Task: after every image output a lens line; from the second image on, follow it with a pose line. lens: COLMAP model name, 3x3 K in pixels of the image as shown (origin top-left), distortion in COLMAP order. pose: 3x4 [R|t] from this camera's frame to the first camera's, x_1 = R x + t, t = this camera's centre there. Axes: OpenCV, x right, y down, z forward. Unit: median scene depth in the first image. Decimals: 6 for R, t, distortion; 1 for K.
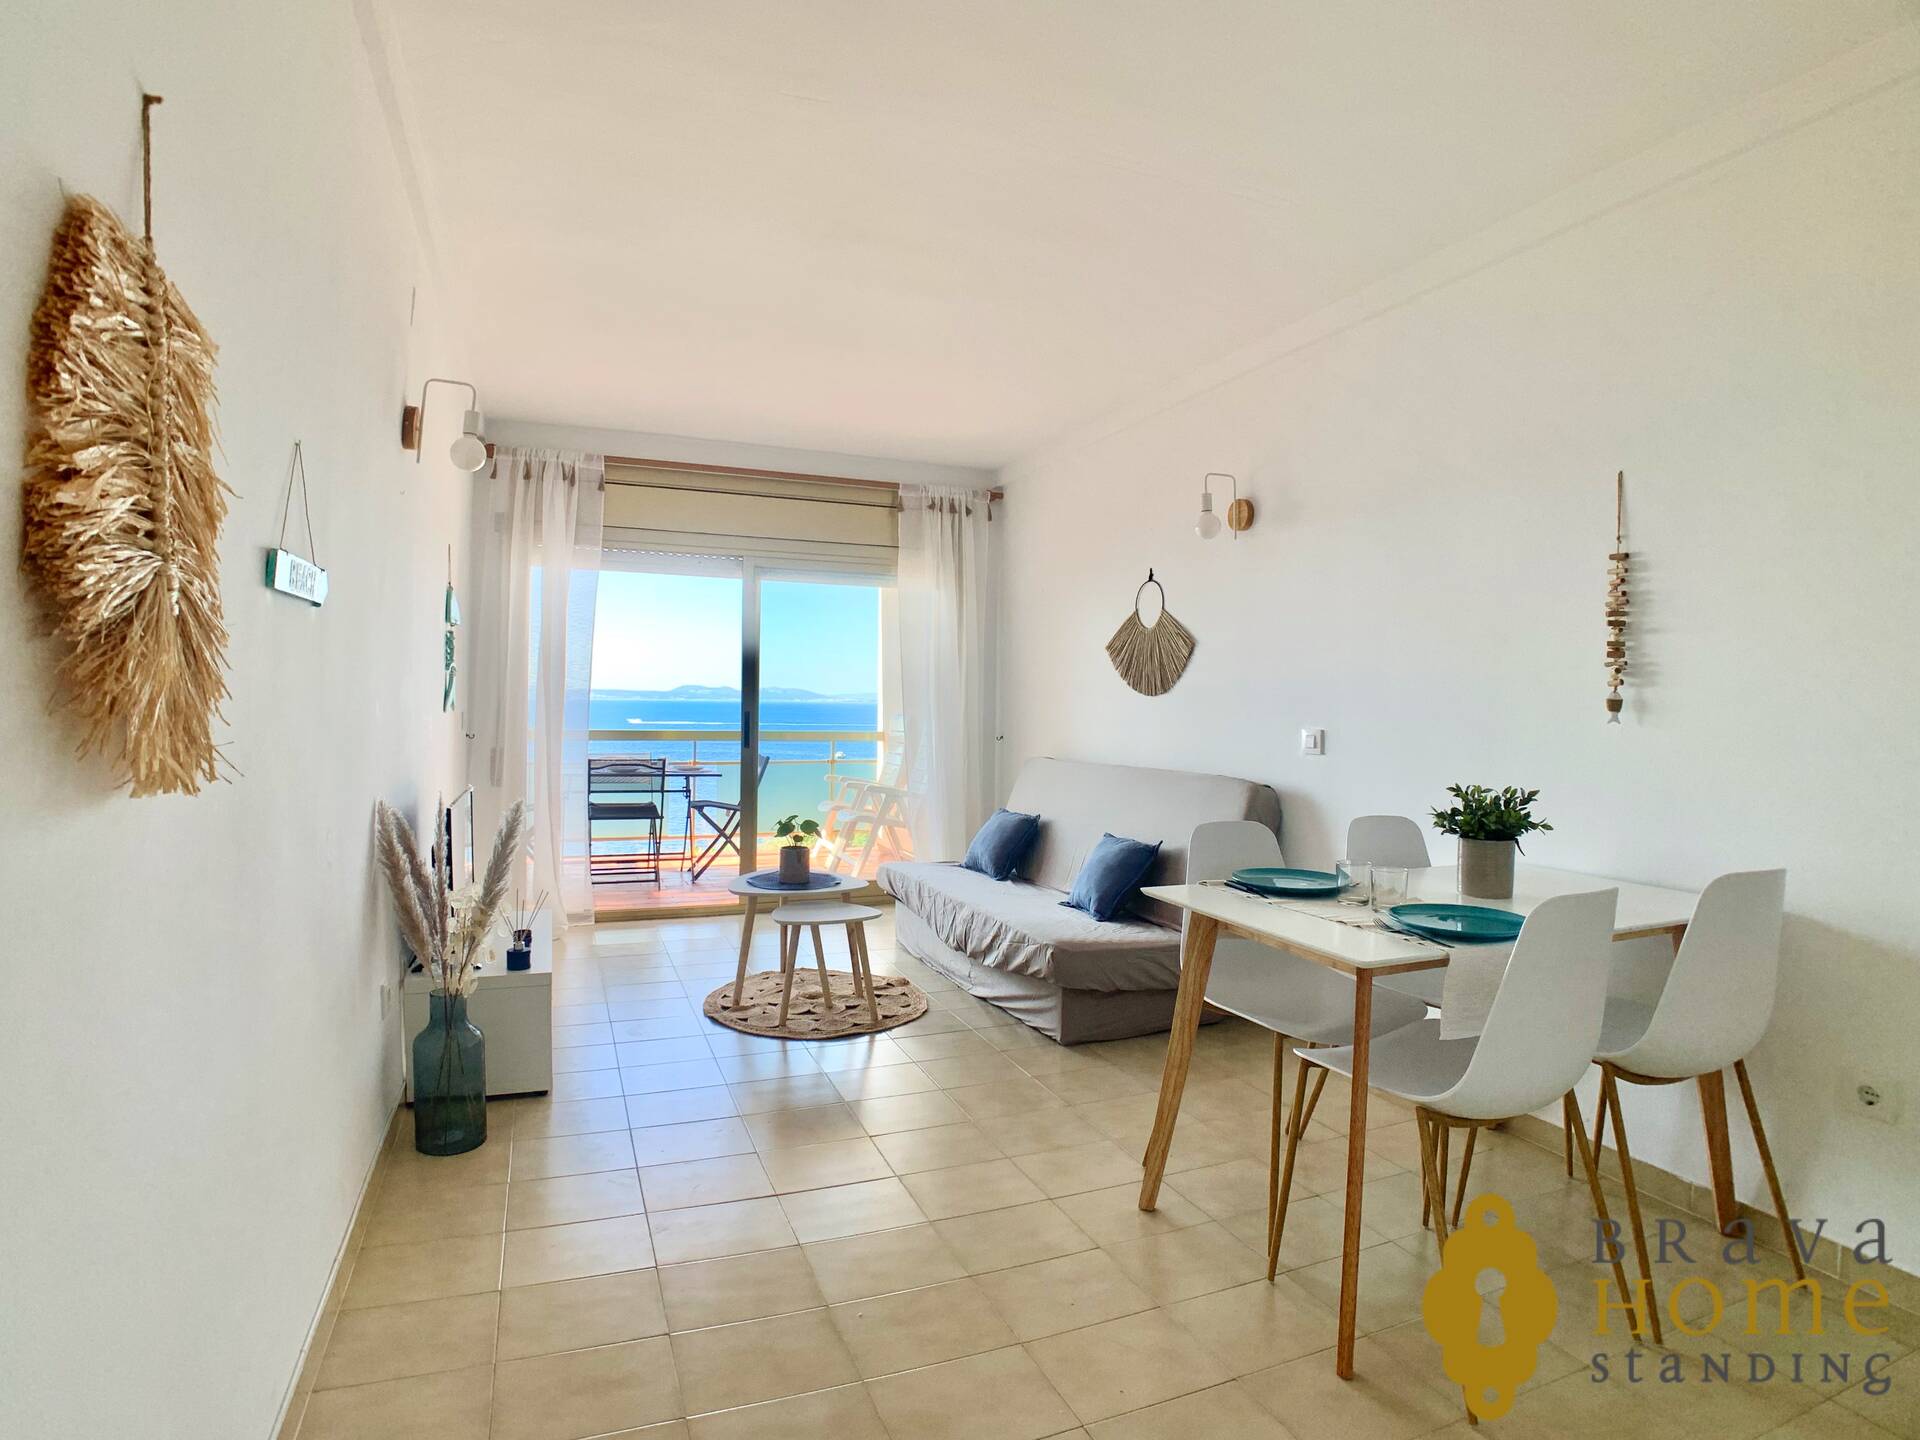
lens RADIAL K [[1005.7, 0, 937.3], [0, 1005.7, 697.2], [0, 0, 1]] dist [-0.050237, 0.000235]
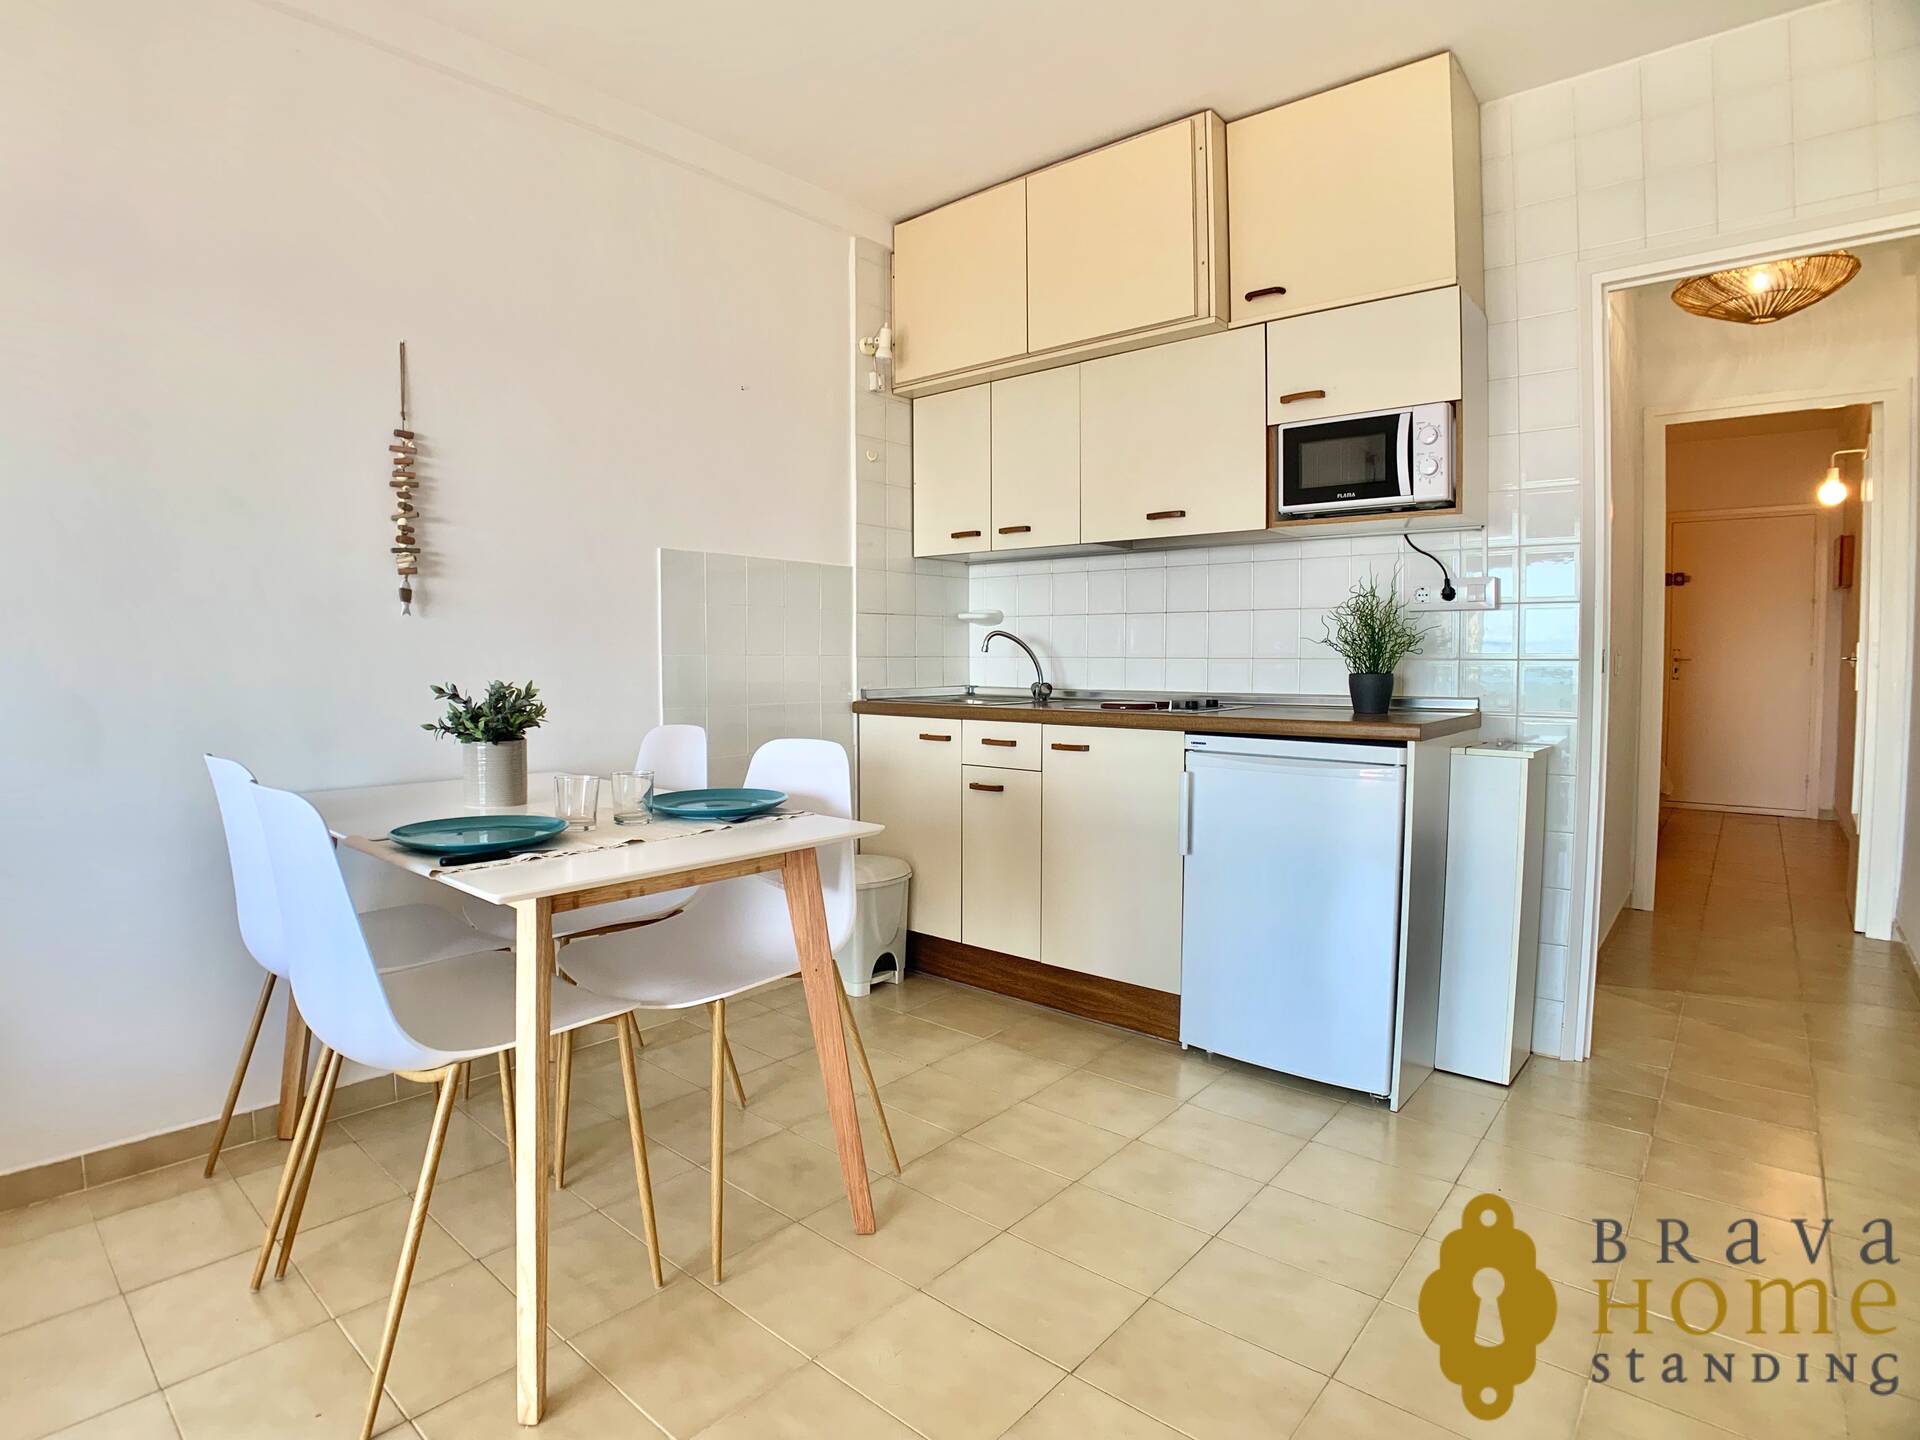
lens RADIAL K [[987.1, 0, 948.7], [0, 987.1, 707.0], [0, 0, 1]] dist [-0.064843, 0.002619]
pose [[-0.471111, -0.061538, 0.879925, -0.188475], [-0.014432, 0.997968, 0.062066, 0.026086], [-0.881956, 0.016541, -0.471041, 0.519748]]
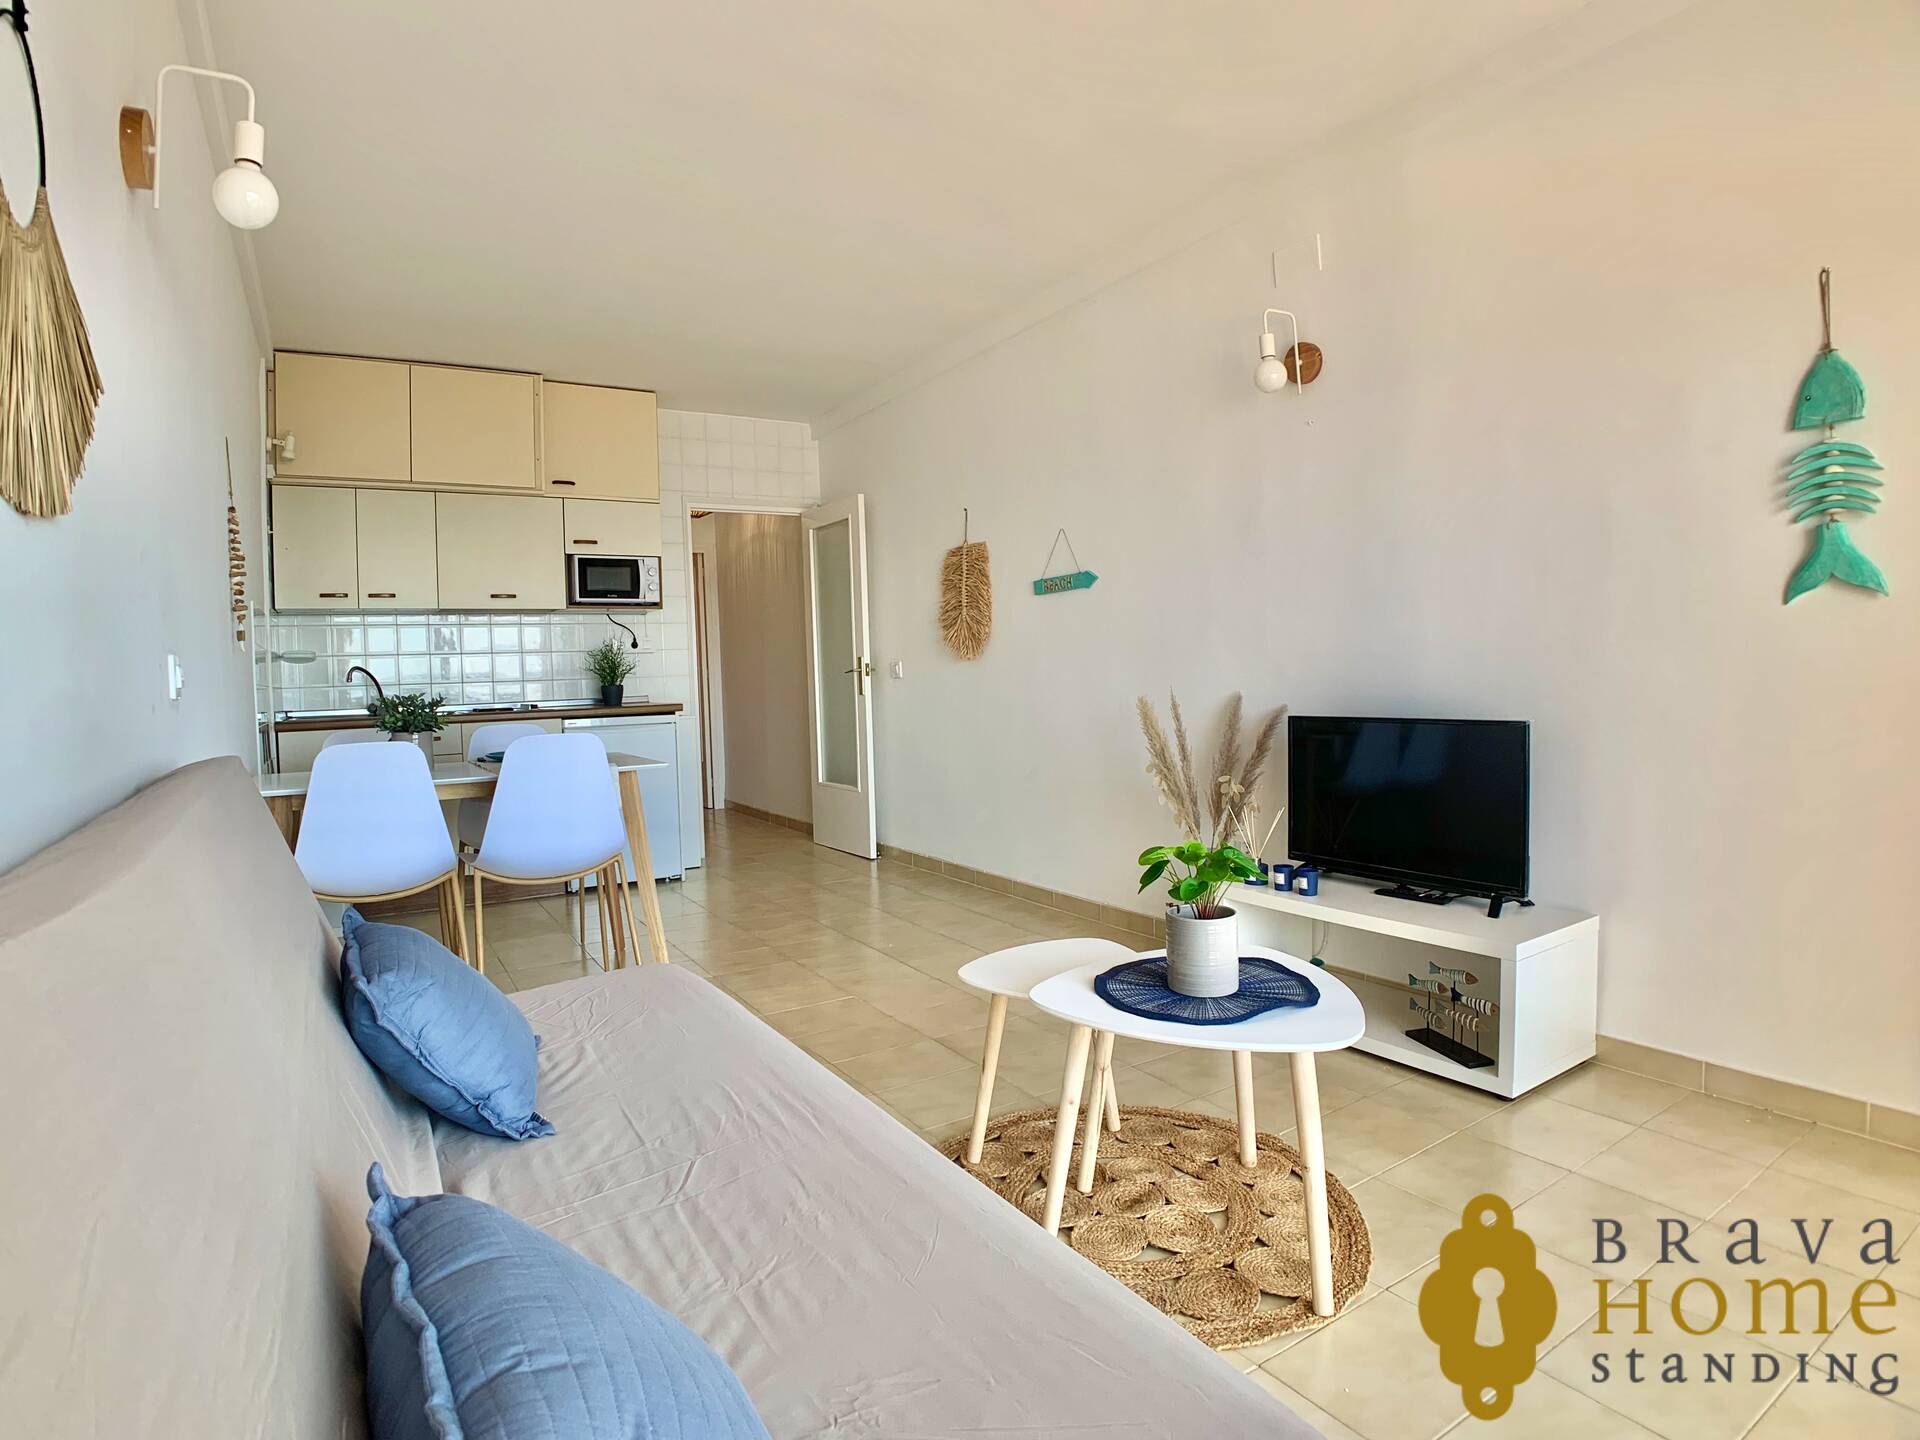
lens RADIAL K [[979.5, 0, 930.4], [0, 979.5, 719.1], [0, 0, 1]] dist [-0.083361, 0.000110]
pose [[-0.984804, 0.023612, -0.172056, 0.032302], [0.017630, 0.999189, 0.036214, 0.043580], [0.172771, 0.032631, -0.984421, 1.201218]]
